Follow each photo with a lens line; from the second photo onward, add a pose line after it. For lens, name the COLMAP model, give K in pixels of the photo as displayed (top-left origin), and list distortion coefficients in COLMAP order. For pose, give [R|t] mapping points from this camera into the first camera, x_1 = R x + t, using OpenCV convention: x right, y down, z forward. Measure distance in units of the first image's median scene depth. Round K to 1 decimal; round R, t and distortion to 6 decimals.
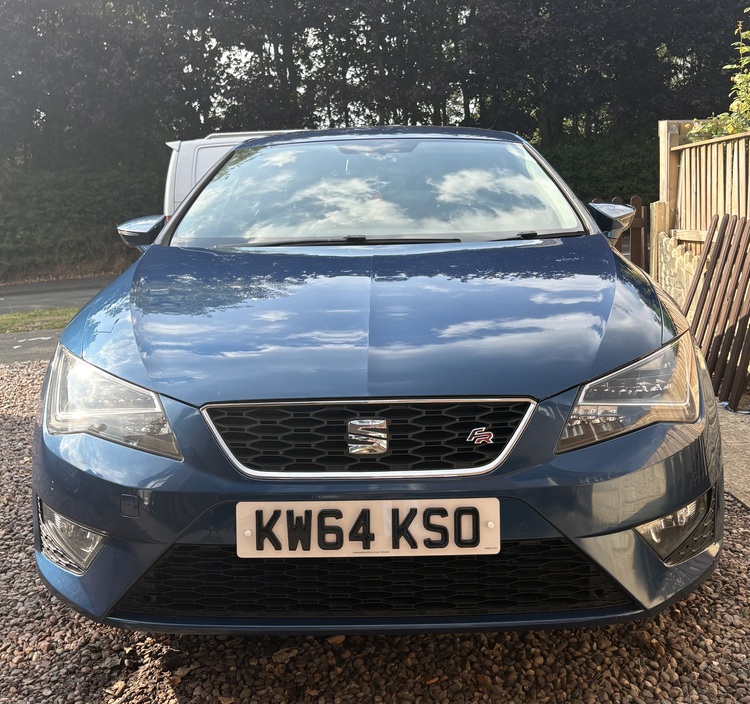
lens RADIAL K [[898.9, 0, 376.0], [0, 898.9, 305.3], [0, 0, 1]] dist [-0.010140, 0.083095]
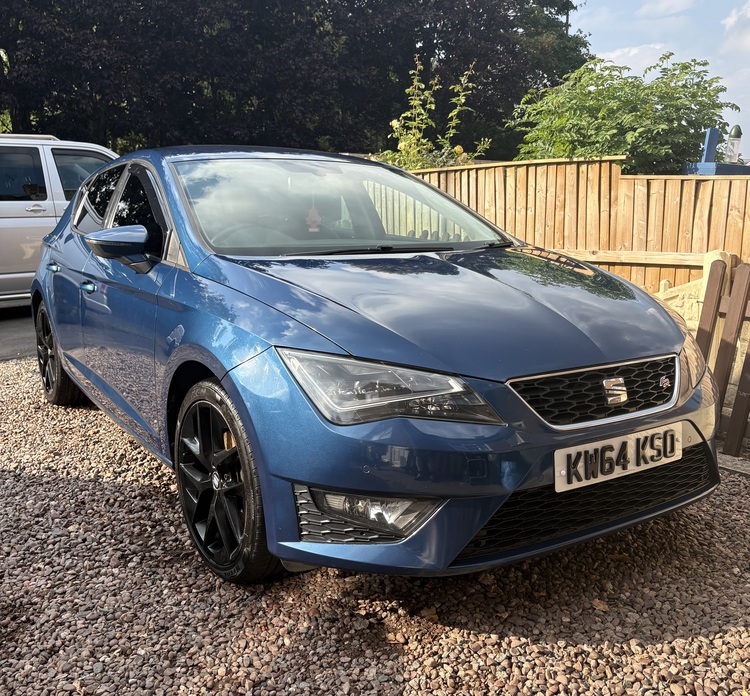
lens RADIAL K [[812.8, 0, 390.8], [0, 812.8, 337.1], [0, 0, 1]] dist [0.007583, 0.006104]
pose [[0.815475, -0.066111, 0.575005, -0.840331], [0.048241, 0.997762, 0.046302, -0.007594], [-0.576779, -0.010019, 0.816839, 0.152772]]
